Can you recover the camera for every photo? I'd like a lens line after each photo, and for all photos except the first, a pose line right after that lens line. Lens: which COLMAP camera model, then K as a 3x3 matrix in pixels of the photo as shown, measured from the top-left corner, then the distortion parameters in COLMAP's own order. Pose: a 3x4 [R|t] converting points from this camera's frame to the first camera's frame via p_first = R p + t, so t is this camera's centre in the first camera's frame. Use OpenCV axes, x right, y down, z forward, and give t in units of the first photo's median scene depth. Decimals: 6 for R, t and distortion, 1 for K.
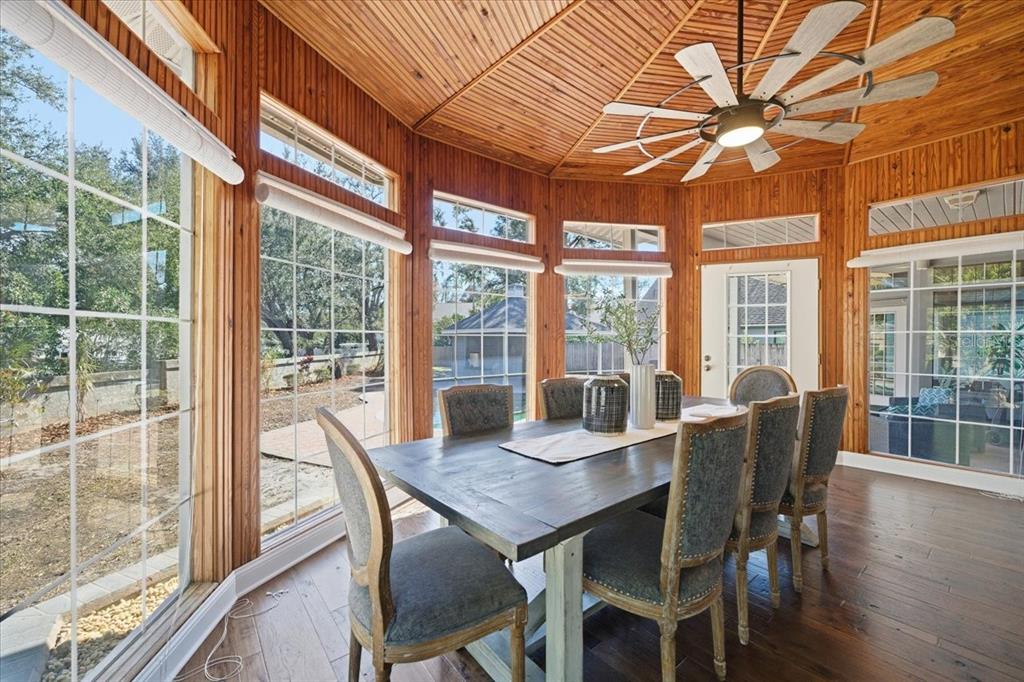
lens RADIAL K [[412.0, 0, 504.9], [0, 412.0, 338.6], [0, 0, 1]] dist [-0.011993, 0.004873]
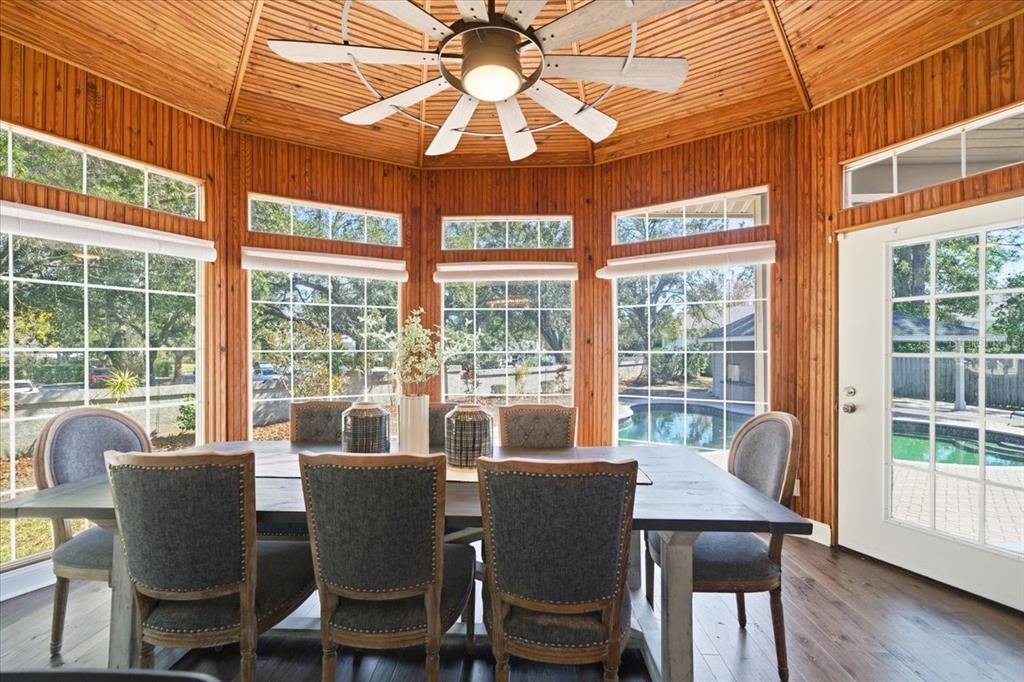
lens RADIAL K [[412.0, 0, 502.9], [0, 412.0, 346.2], [0, 0, 1]] dist [-0.011993, 0.004873]
pose [[0.749664, -0.005630, -0.661794, 0.532972], [0.004879, 0.999984, -0.002980, -0.018448], [0.661800, -0.000995, 0.749680, 0.247692]]
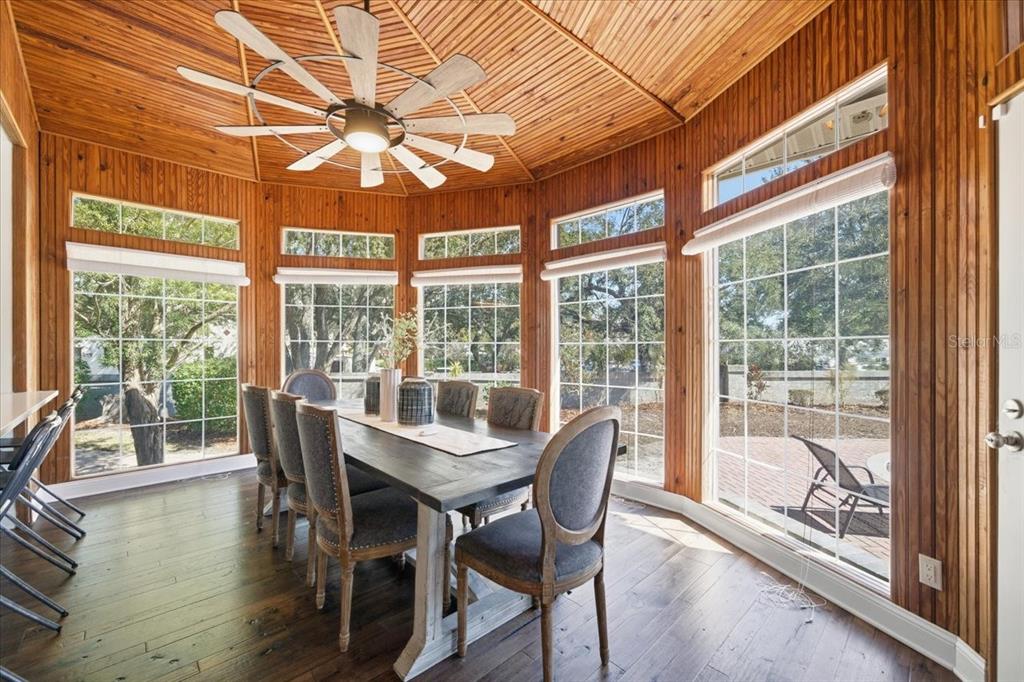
lens RADIAL K [[412.0, 0, 519.5], [0, 412.0, 345.0], [0, 0, 1]] dist [-0.011993, 0.004873]
pose [[0.082186, -0.008959, -0.996577, 0.799051], [0.002673, 0.999958, -0.008769, 0.002608], [0.996613, -0.001943, 0.082206, 0.653164]]
